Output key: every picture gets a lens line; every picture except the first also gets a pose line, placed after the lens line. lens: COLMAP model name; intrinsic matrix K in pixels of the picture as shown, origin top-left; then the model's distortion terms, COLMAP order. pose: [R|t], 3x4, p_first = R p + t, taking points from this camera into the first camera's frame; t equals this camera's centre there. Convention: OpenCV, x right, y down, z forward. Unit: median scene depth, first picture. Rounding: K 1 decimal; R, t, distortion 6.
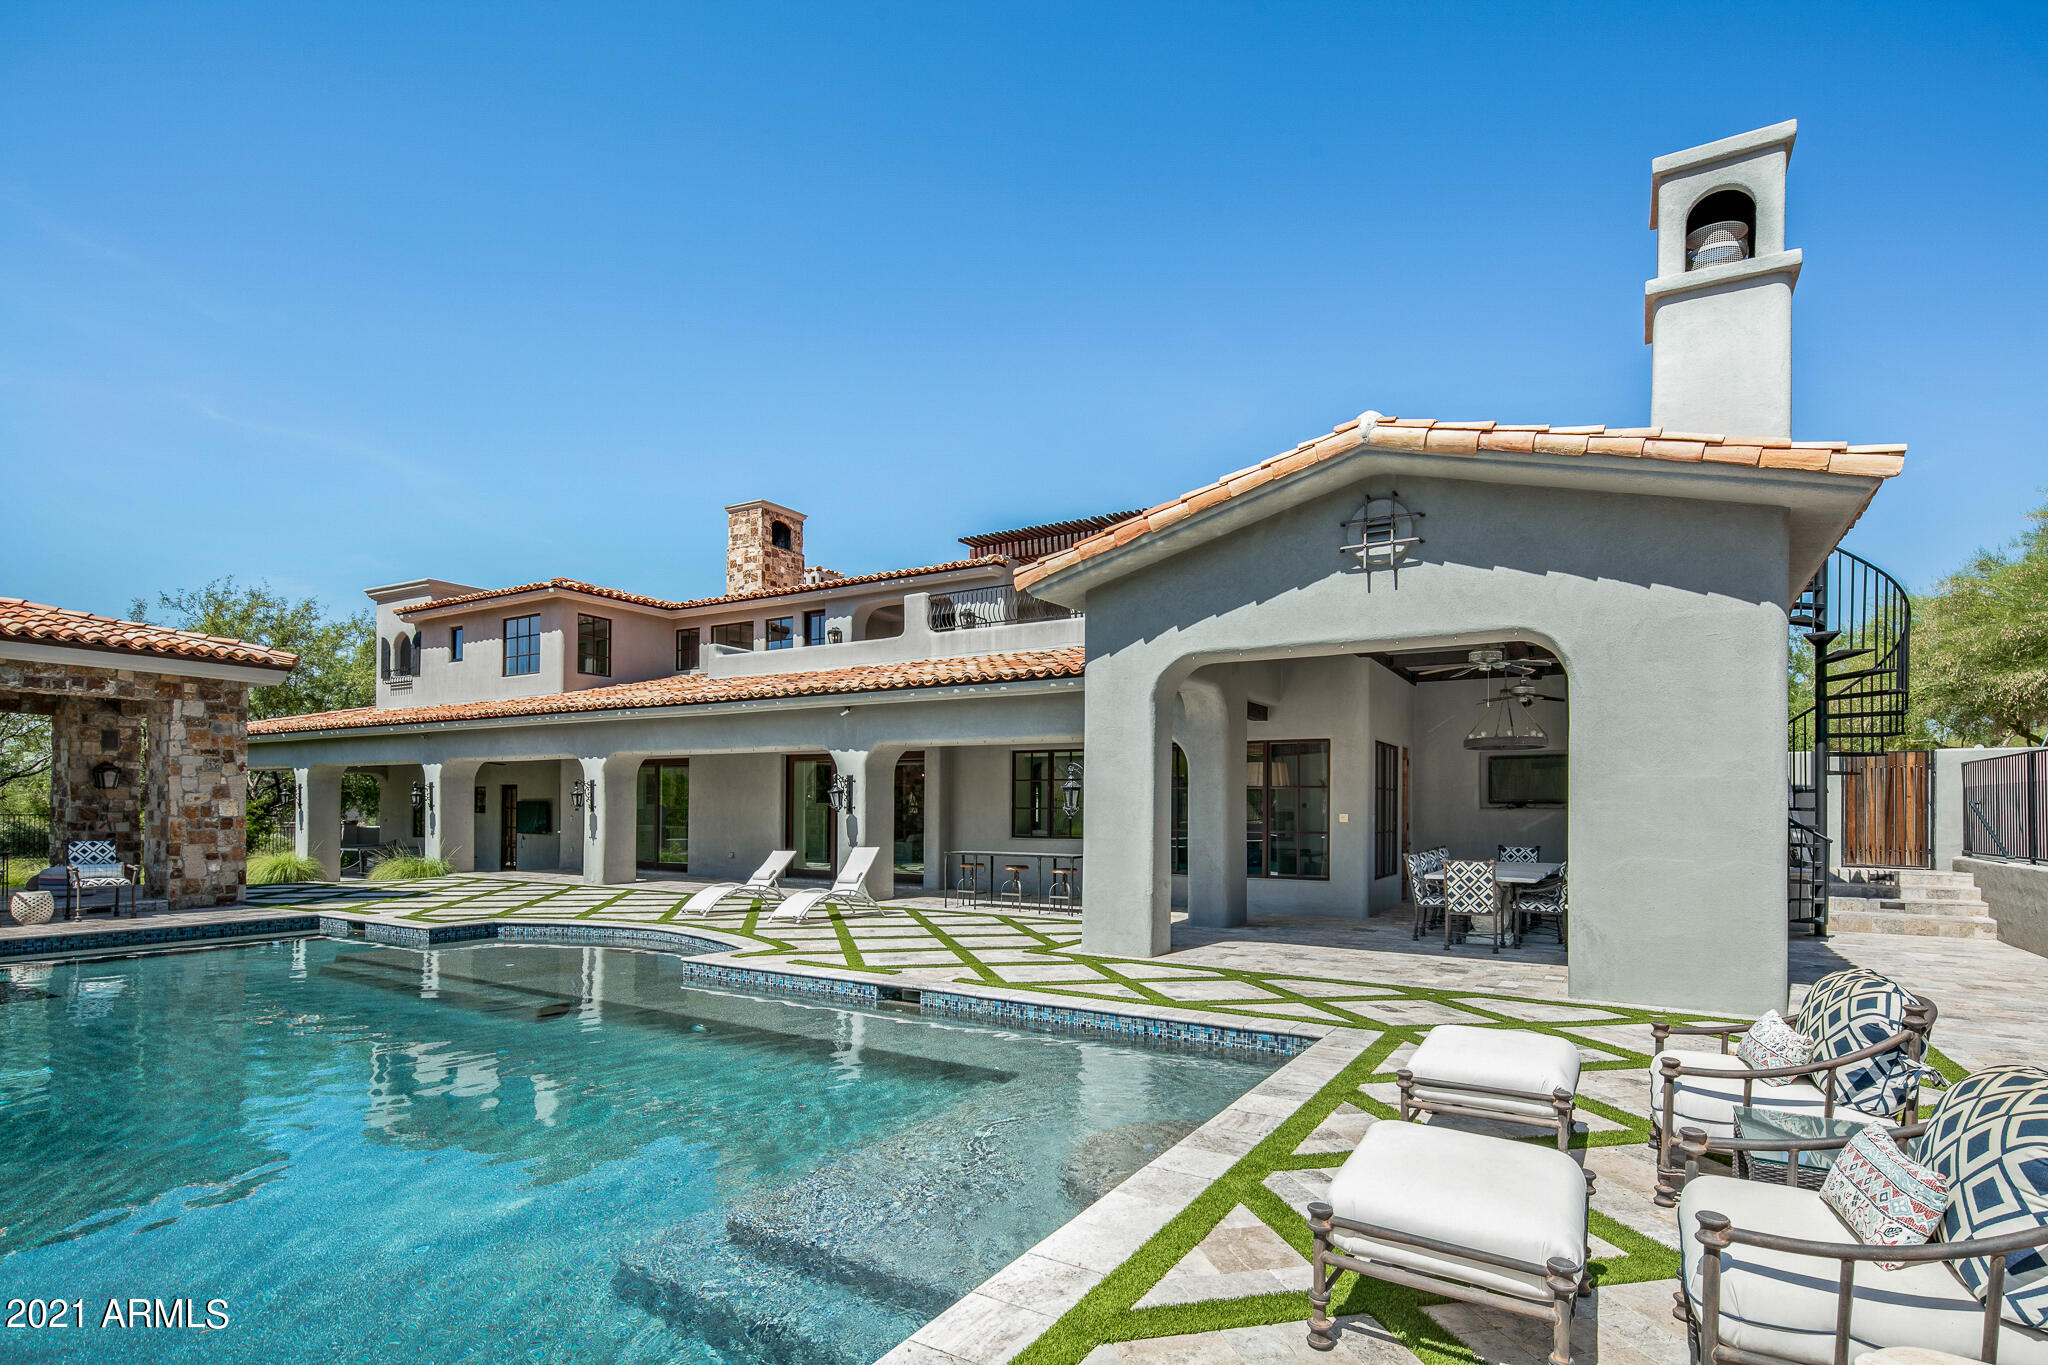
lens RADIAL K [[997.9, 0, 1024.8], [0, 997.9, 802.6], [0, 0, 1]] dist [0.001101, -0.001809]
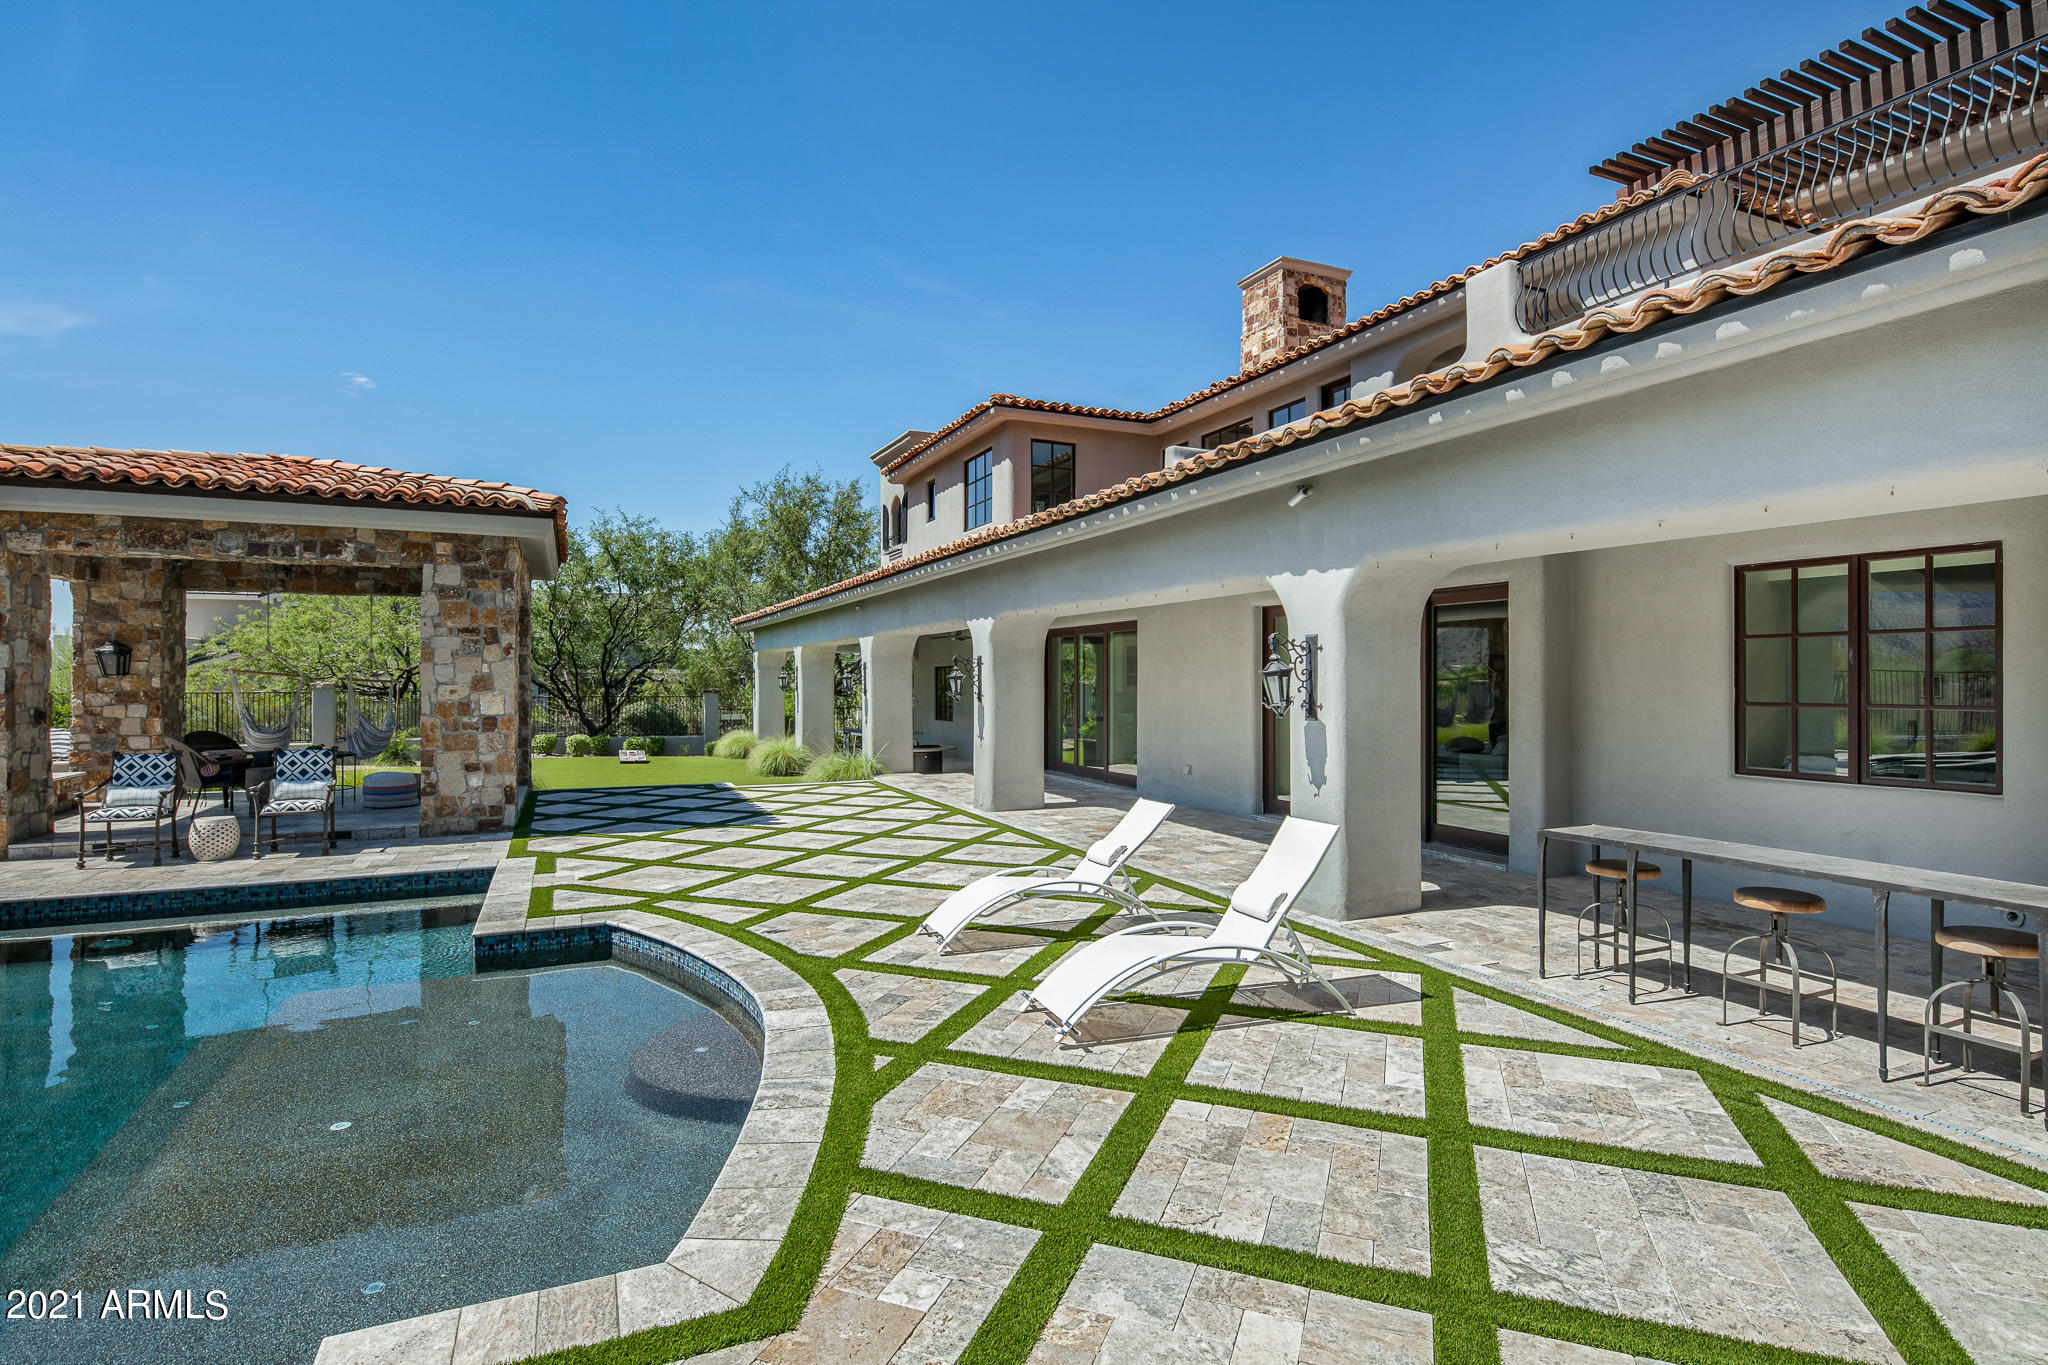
lens RADIAL K [[997.9, 0, 1039.9], [0, 997.9, 676.7], [0, 0, 1]] dist [0.001101, -0.001809]
pose [[0.832074, -0.009000, -0.554592, -0.018321], [0.010791, 0.999942, -0.000038, -0.006789], [0.554560, -0.005953, 0.832122, 0.382325]]
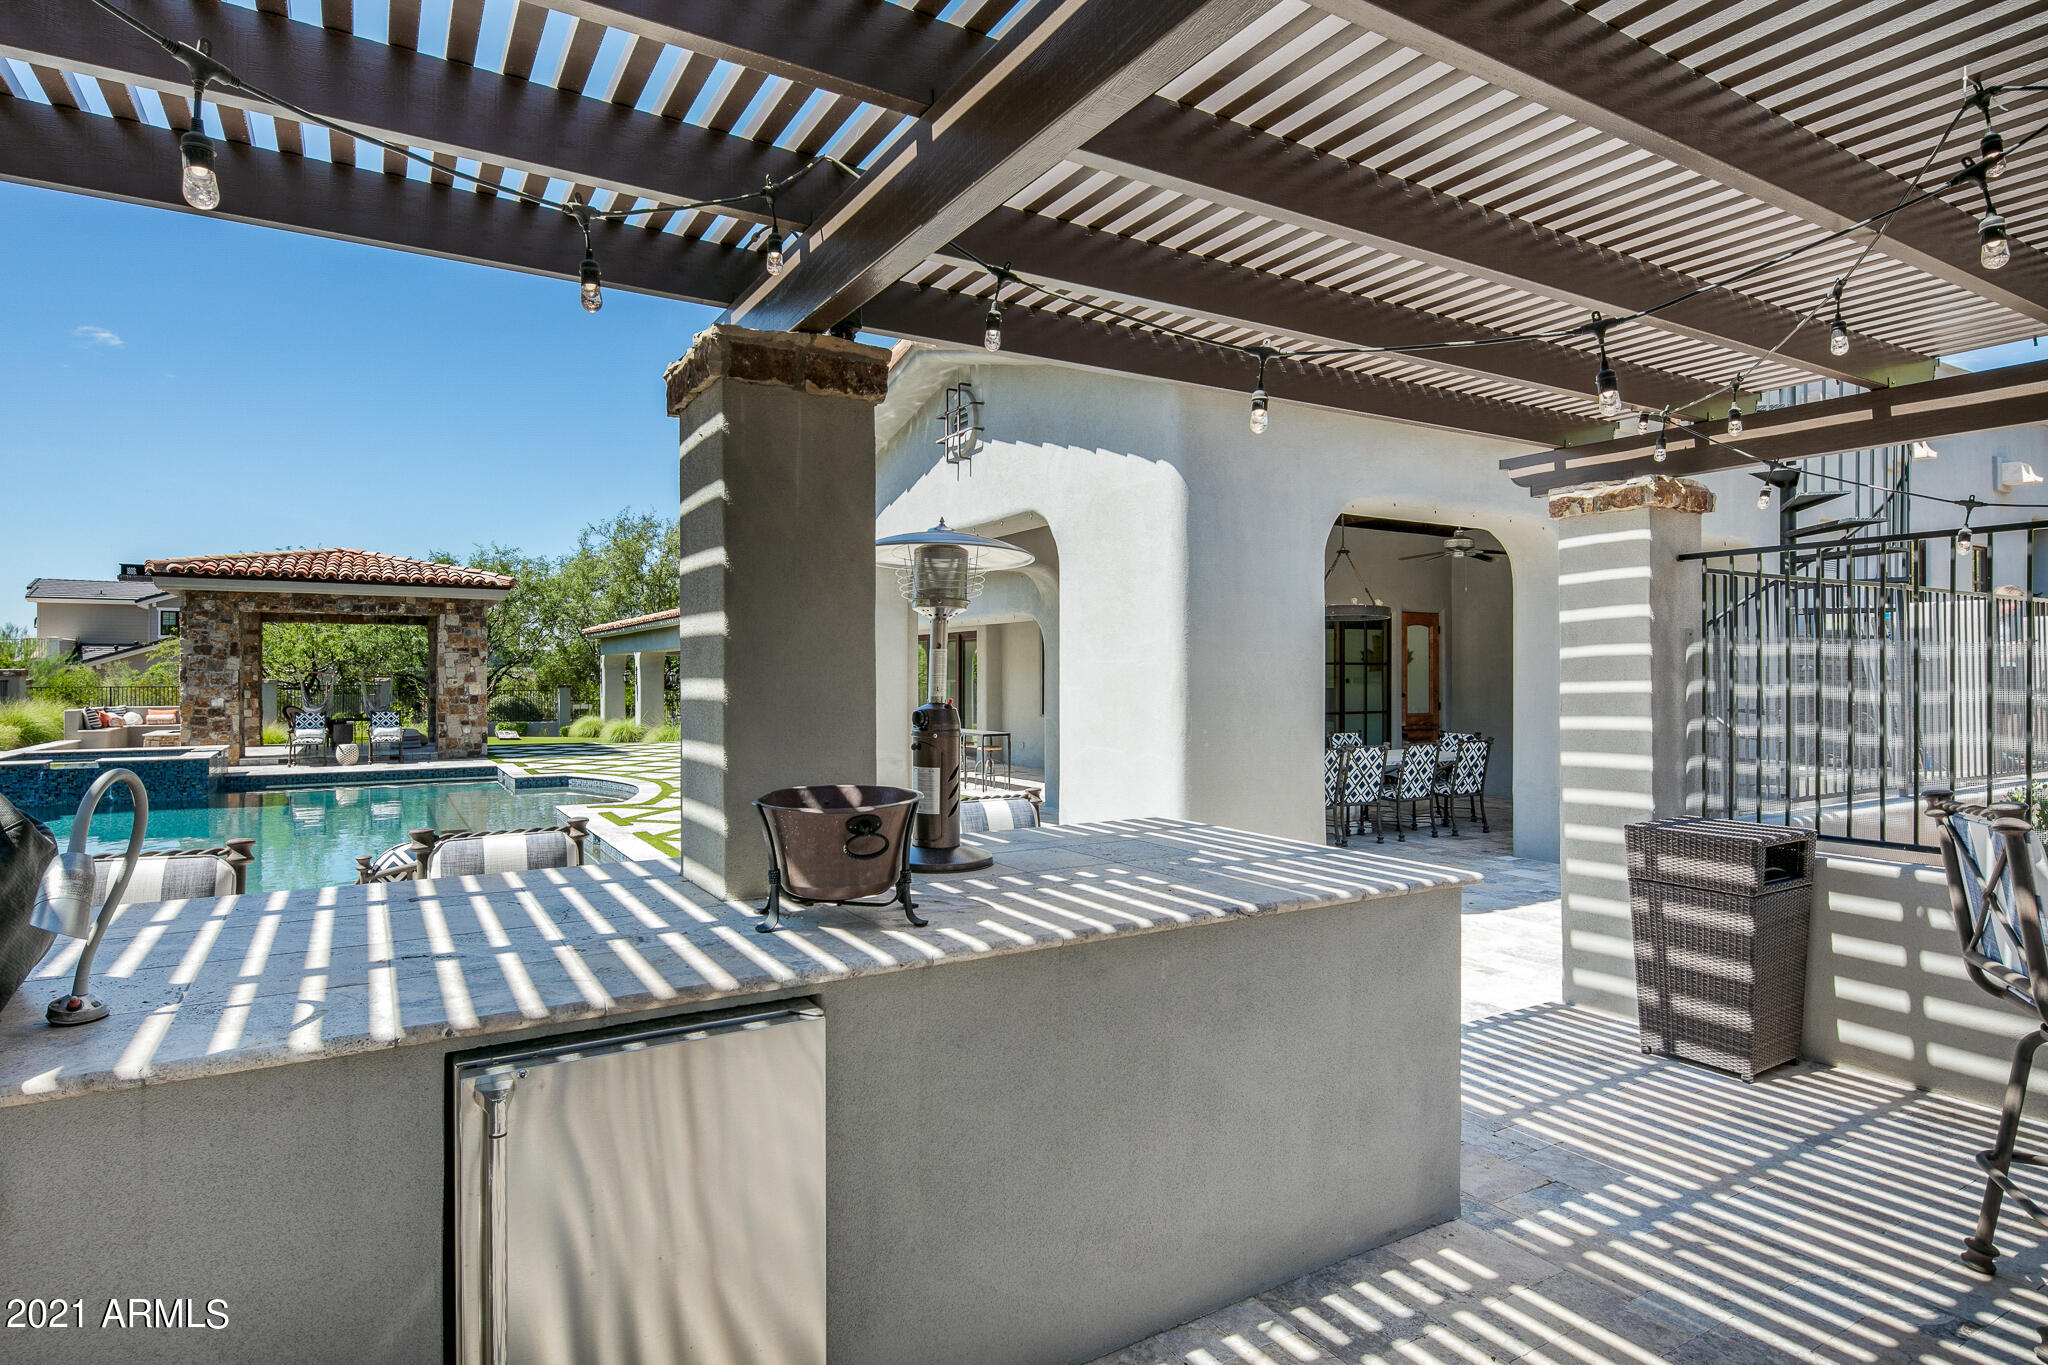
lens RADIAL K [[1039.6, 0, 1005.5], [0, 1039.6, 670.7], [0, 0, 1]] dist [-0.029702, 0.000144]
pose [[0.888984, -0.011801, -0.457786, 0.347752], [0.012408, 0.999922, -0.001682, -0.005313], [0.457770, -0.004185, 0.889061, 0.026015]]
